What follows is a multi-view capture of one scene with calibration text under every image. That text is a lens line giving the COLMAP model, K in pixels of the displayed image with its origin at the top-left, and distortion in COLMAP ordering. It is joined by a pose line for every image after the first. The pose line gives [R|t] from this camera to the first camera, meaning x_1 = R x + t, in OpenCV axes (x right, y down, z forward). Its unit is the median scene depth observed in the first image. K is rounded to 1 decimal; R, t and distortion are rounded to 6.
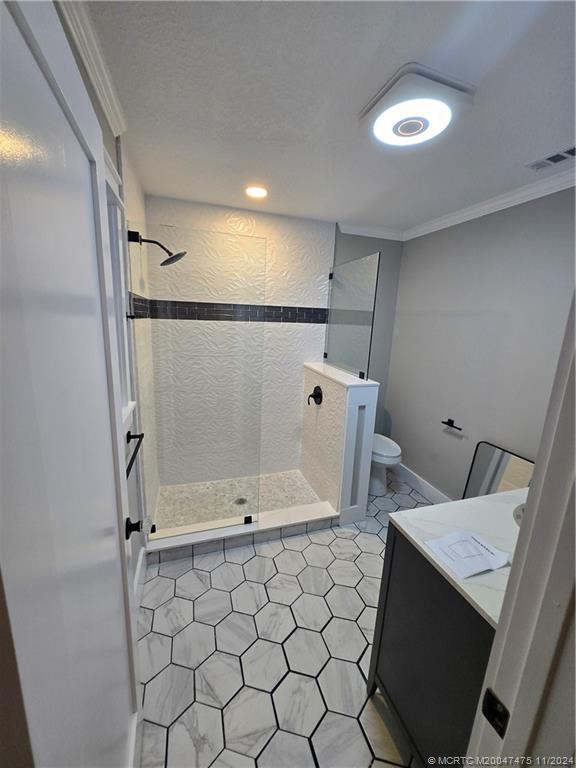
lens RADIAL K [[299.5, 0, 286.8], [0, 299.5, 380.4], [0, 0, 1]] dist [-0.002292, -0.000769]
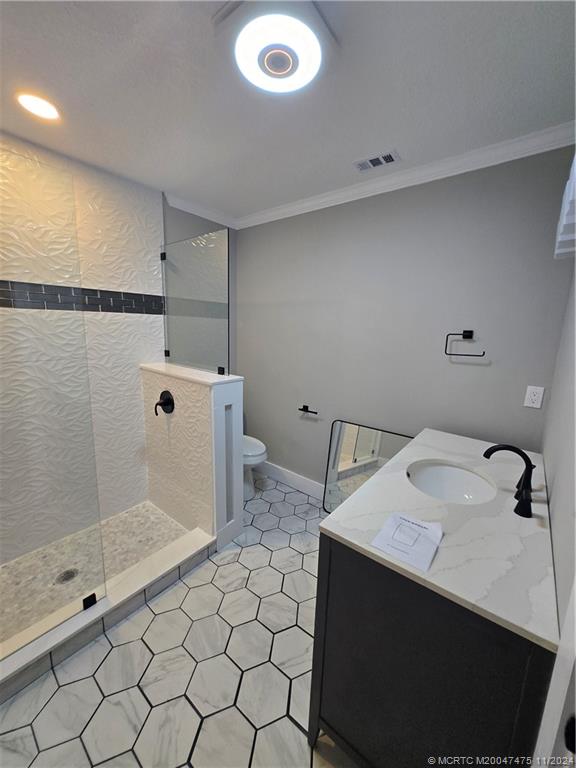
lens RADIAL K [[299.5, 0, 286.8], [0, 299.5, 380.4], [0, 0, 1]] dist [-0.002292, -0.000769]
pose [[0.833012, -0.113531, 0.541481, -0.057507], [0.119332, 0.992551, 0.024527, 0.010757], [-0.540232, 0.044185, 0.840355, 0.153618]]
